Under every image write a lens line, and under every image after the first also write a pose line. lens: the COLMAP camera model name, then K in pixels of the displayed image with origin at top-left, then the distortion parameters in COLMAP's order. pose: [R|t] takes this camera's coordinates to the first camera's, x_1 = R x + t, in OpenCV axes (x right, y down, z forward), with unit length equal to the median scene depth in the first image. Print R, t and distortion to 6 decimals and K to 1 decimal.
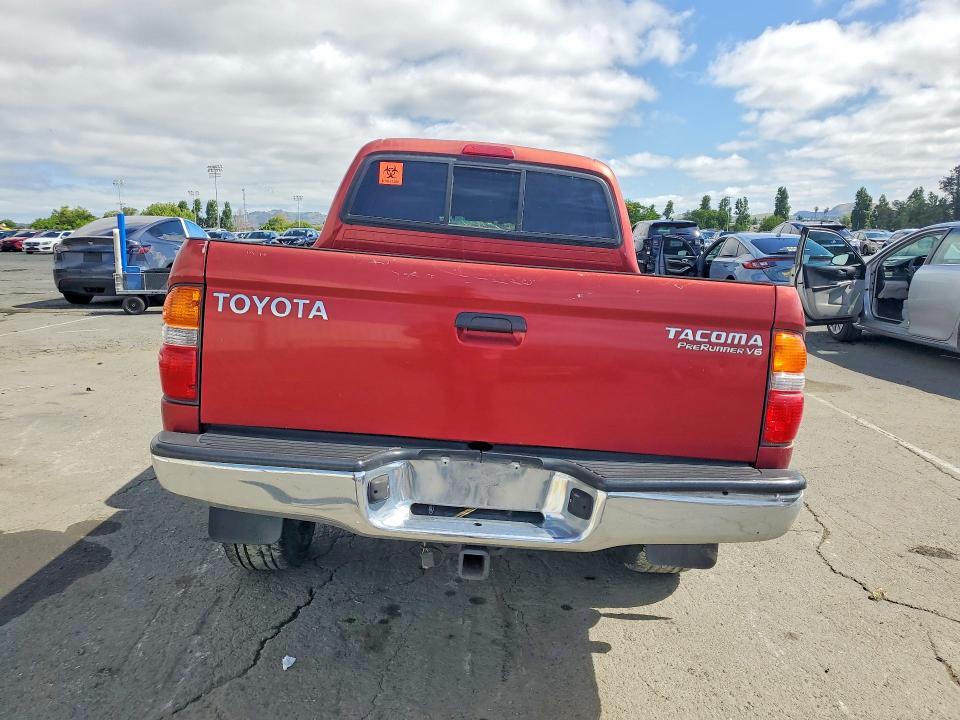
lens RADIAL K [[793.6, 0, 480.0], [0, 793.6, 360.0], [0, 0, 1]] dist [0.006167, 0.008816]
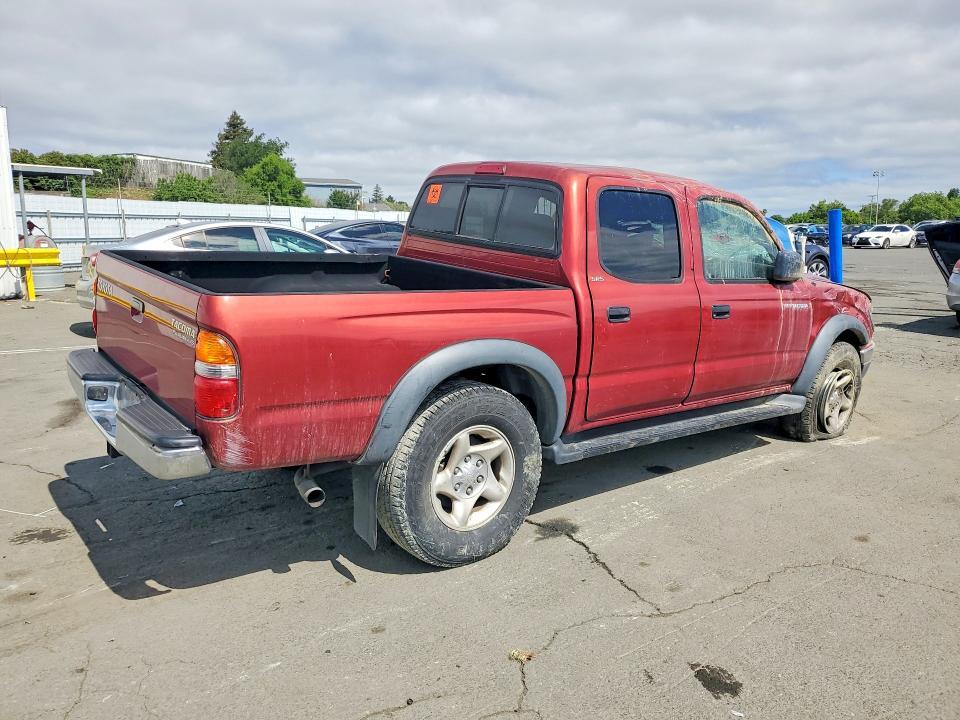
lens RADIAL K [[793.6, 0, 480.0], [0, 793.6, 360.0], [0, 0, 1]] dist [0.006167, 0.008816]
pose [[0.558306, 0.123482, -0.820394, 0.098546], [-0.113300, 0.990945, 0.072049, -0.007793], [0.821862, 0.052725, 0.567242, 0.037536]]
